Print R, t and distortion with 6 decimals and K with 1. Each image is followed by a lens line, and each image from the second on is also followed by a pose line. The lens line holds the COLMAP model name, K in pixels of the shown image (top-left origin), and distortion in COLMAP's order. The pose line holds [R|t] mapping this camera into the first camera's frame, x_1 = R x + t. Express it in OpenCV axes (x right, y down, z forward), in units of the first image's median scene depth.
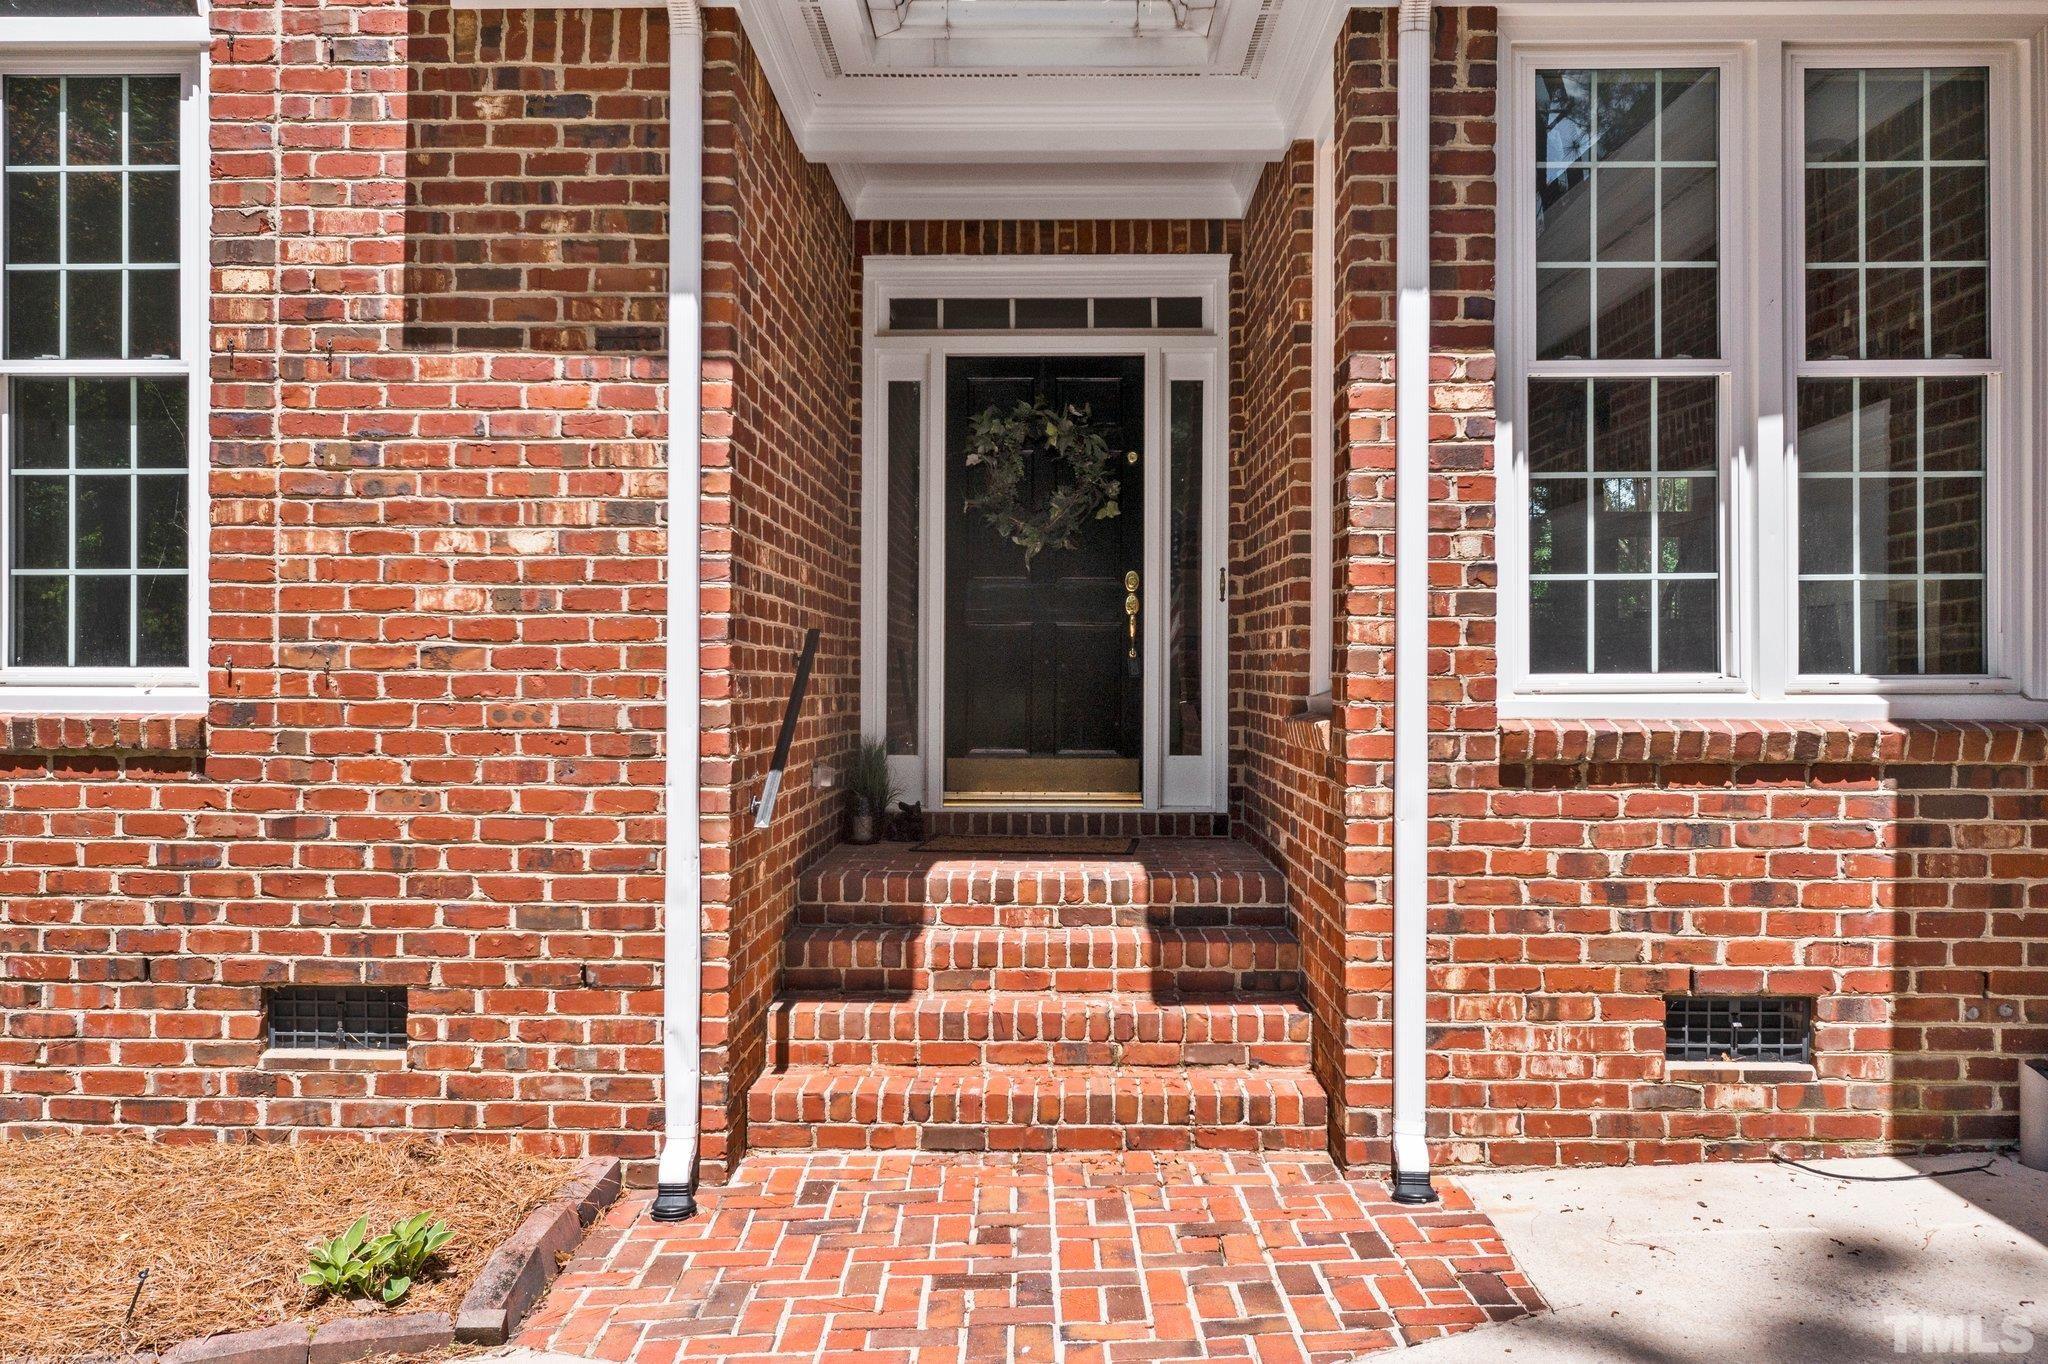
lens RADIAL K [[1649.6, 0, 1015.0], [0, 1649.6, 681.0], [0, 0, 1]] dist [-0.000188, -0.002341]
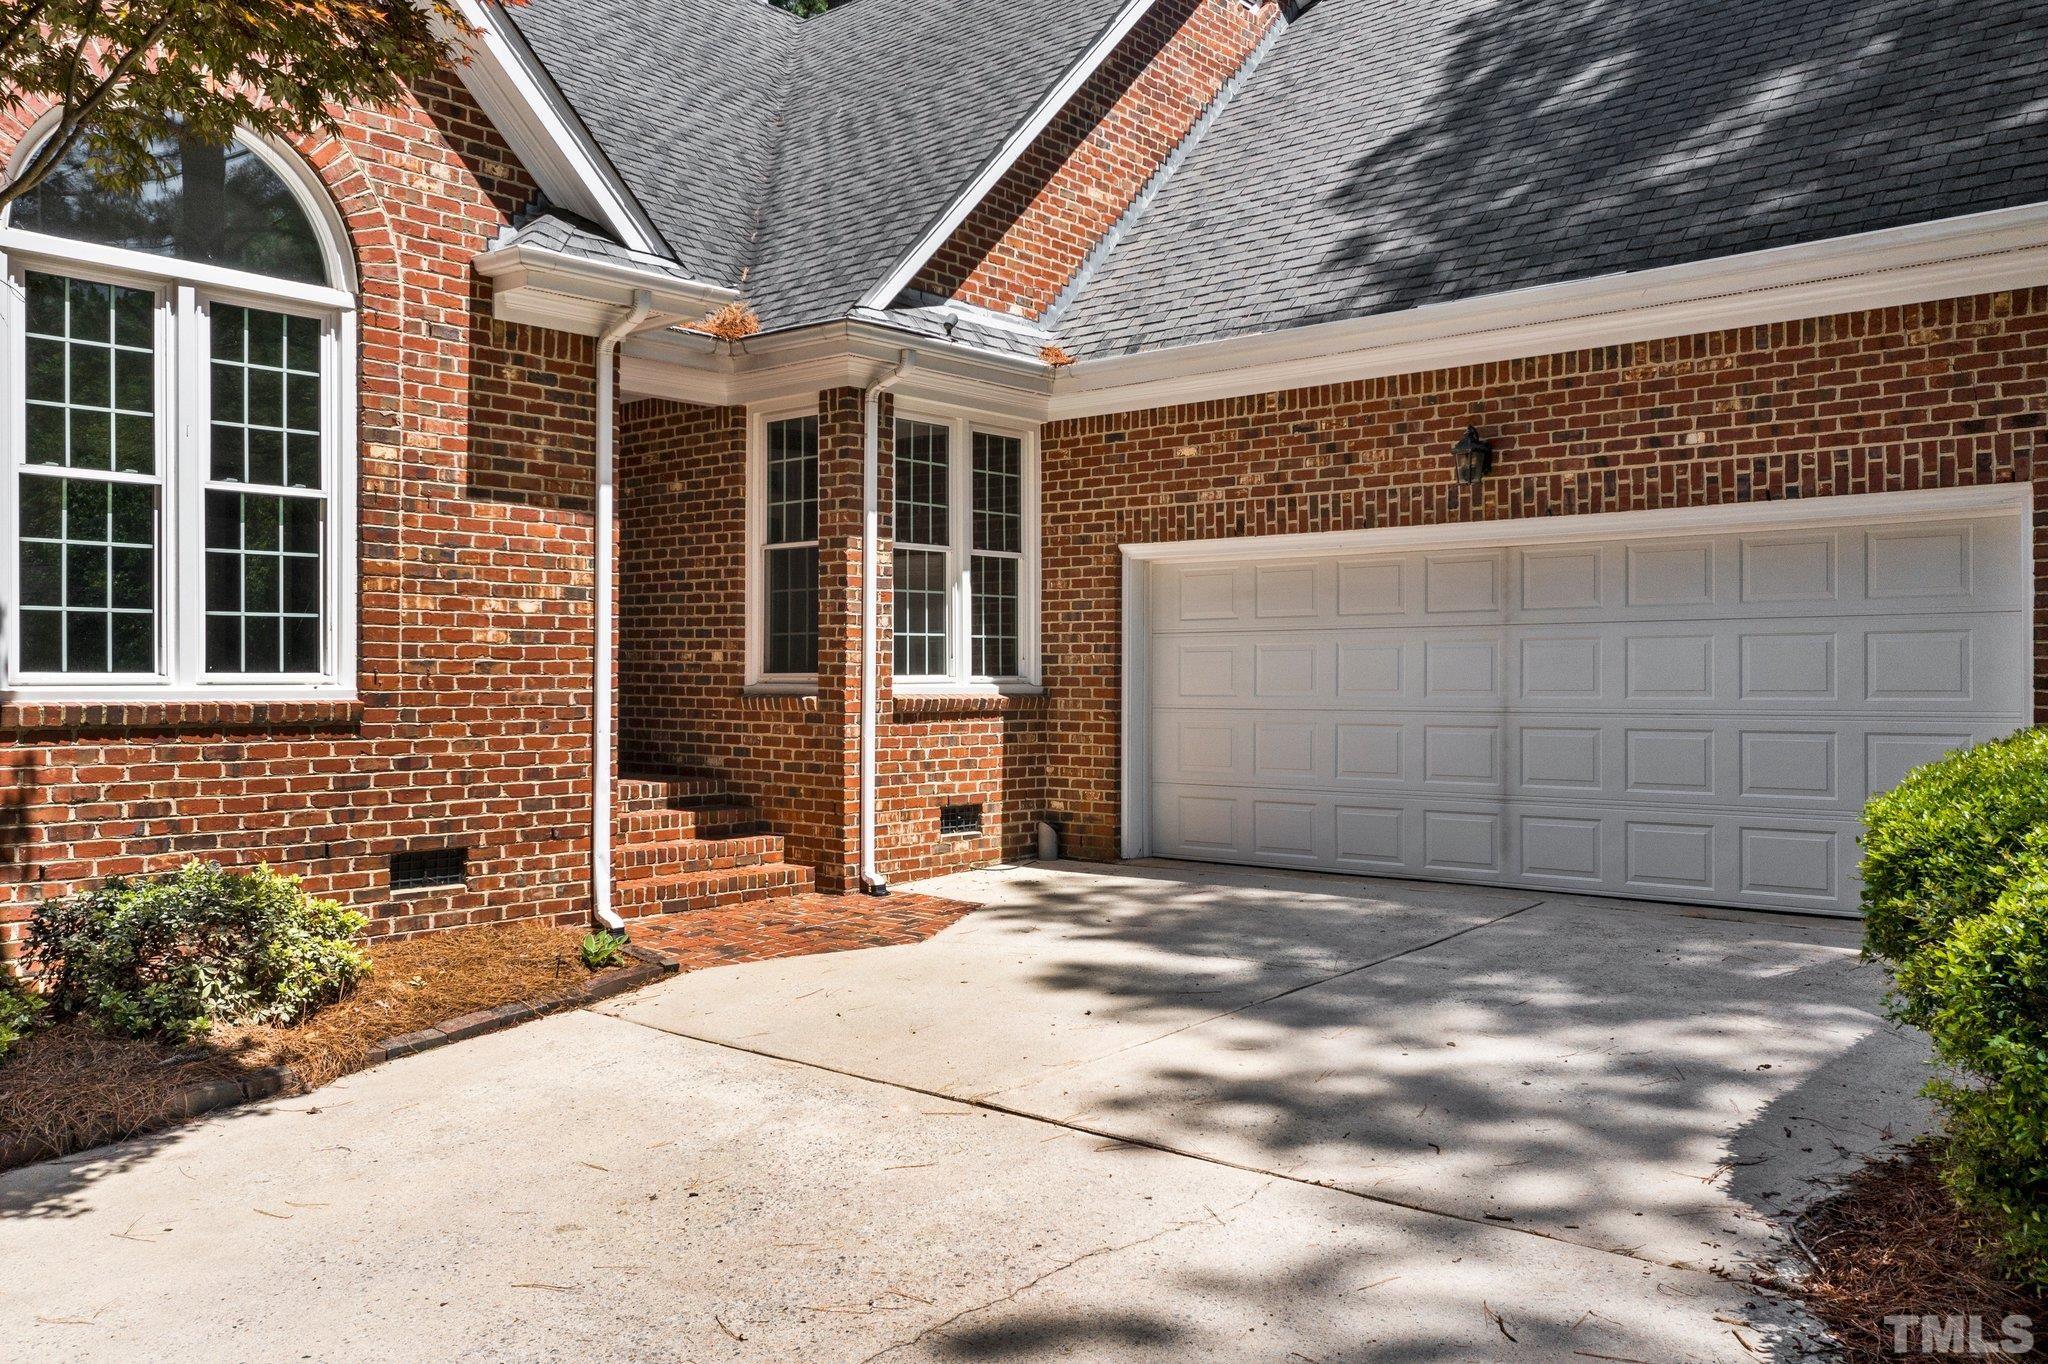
lens RADIAL K [[1649.6, 0, 1063.6], [0, 1649.6, 686.3], [0, 0, 1]] dist [-0.000188, -0.002341]
pose [[0.624011, -0.006853, 0.781386, -1.387823], [-0.000271, 0.999960, 0.008987, -0.010067], [-0.781416, -0.005820, 0.623984, -0.660279]]
